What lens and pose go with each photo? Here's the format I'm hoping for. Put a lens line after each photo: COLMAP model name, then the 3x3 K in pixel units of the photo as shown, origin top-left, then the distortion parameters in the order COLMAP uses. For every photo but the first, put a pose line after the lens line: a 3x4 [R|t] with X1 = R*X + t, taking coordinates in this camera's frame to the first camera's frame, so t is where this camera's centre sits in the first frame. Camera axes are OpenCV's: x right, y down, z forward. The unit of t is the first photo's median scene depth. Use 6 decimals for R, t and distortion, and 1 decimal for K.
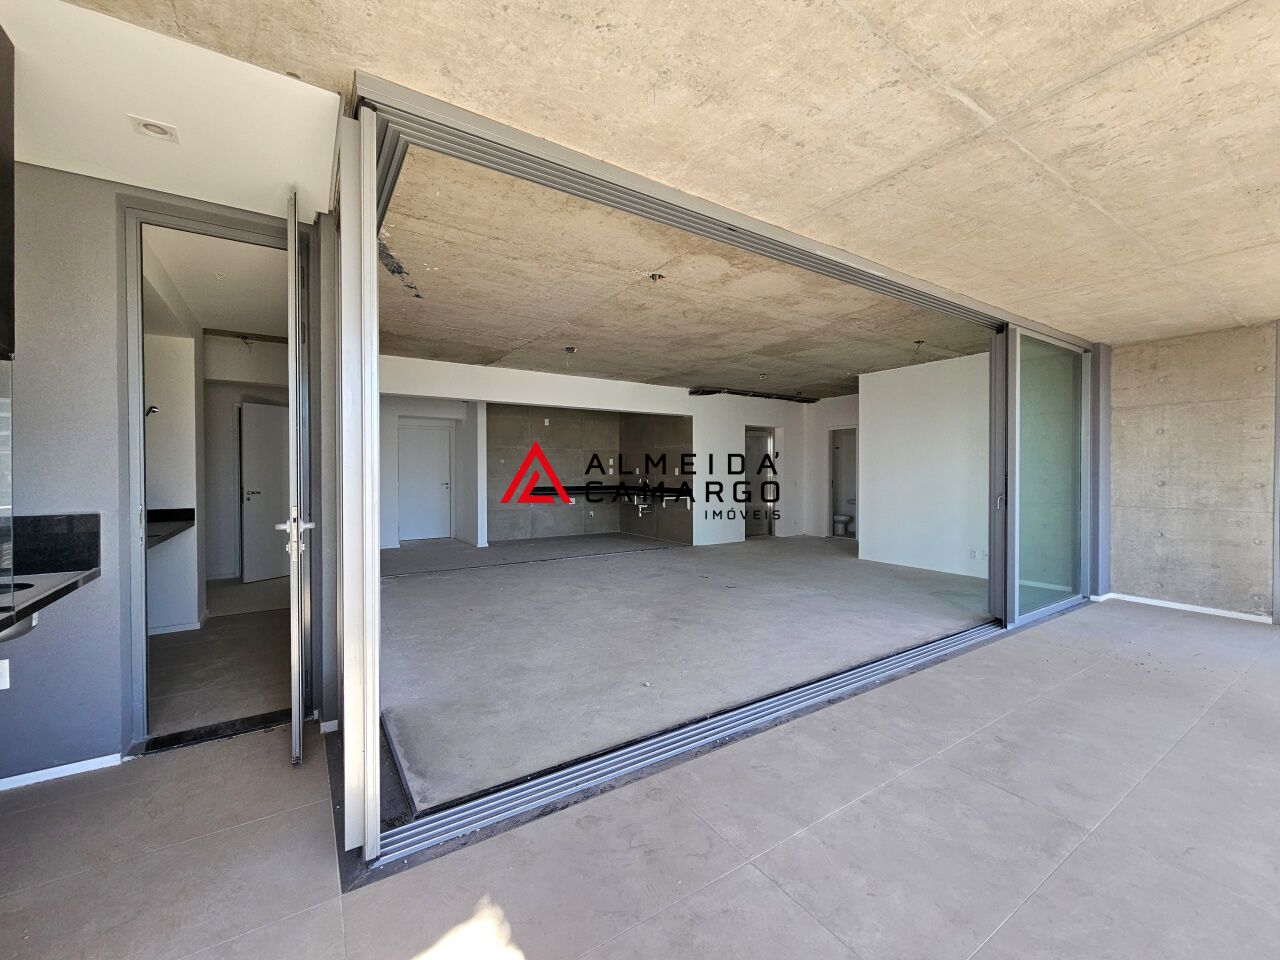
lens RADIAL K [[526.0, 0, 639.3], [0, 526.0, 475.9], [0, 0, 1]] dist [0.001509, 0.000299]
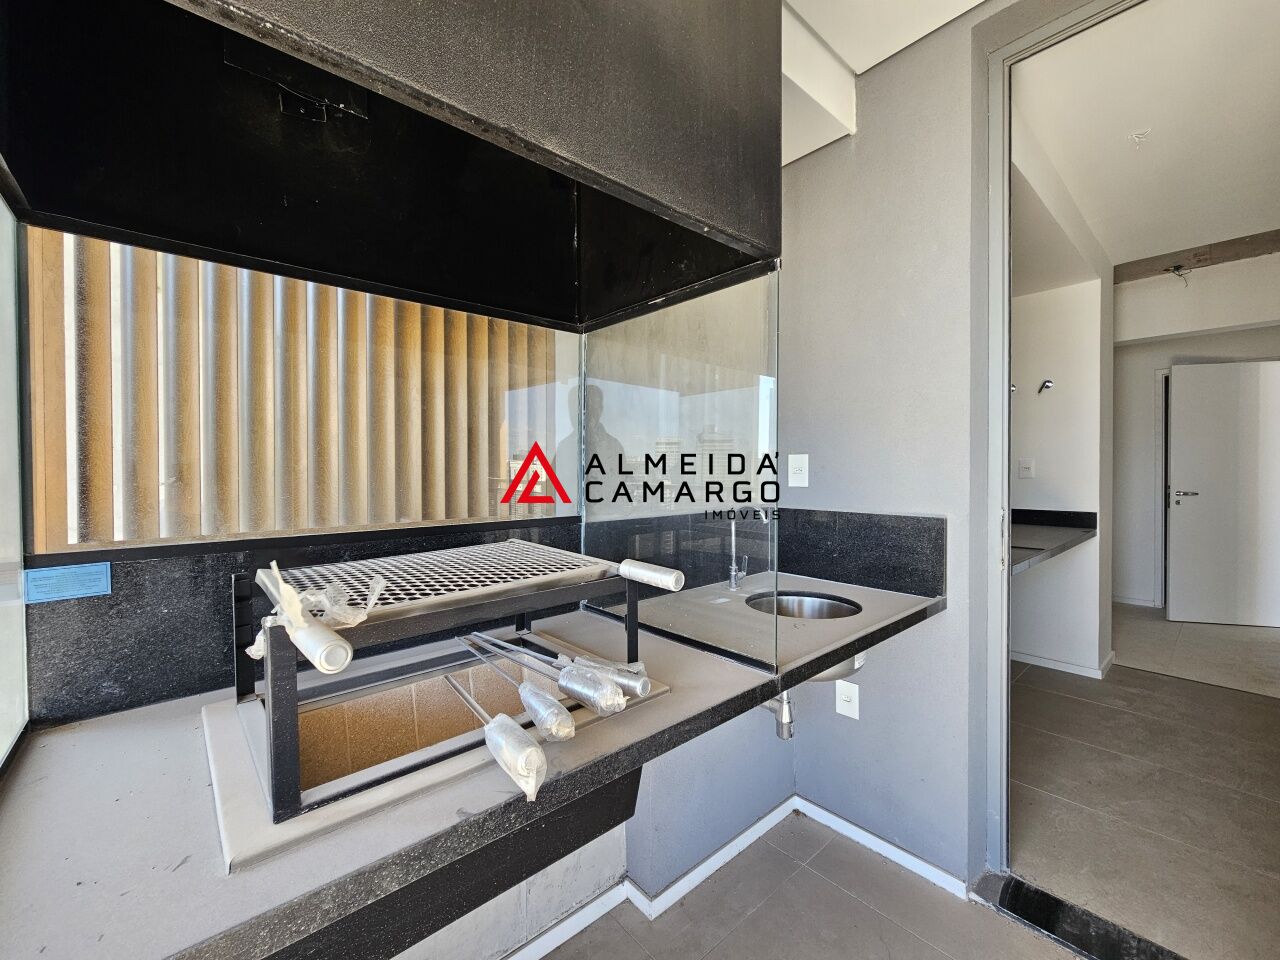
lens RADIAL K [[526.0, 0, 639.3], [0, 526.0, 475.9], [0, 0, 1]] dist [0.001509, 0.000299]
pose [[0.142869, 0.013958, -0.989643, -0.294634], [-0.006368, 0.999893, 0.013183, 0.007781], [0.989721, 0.004419, 0.142942, 0.370378]]
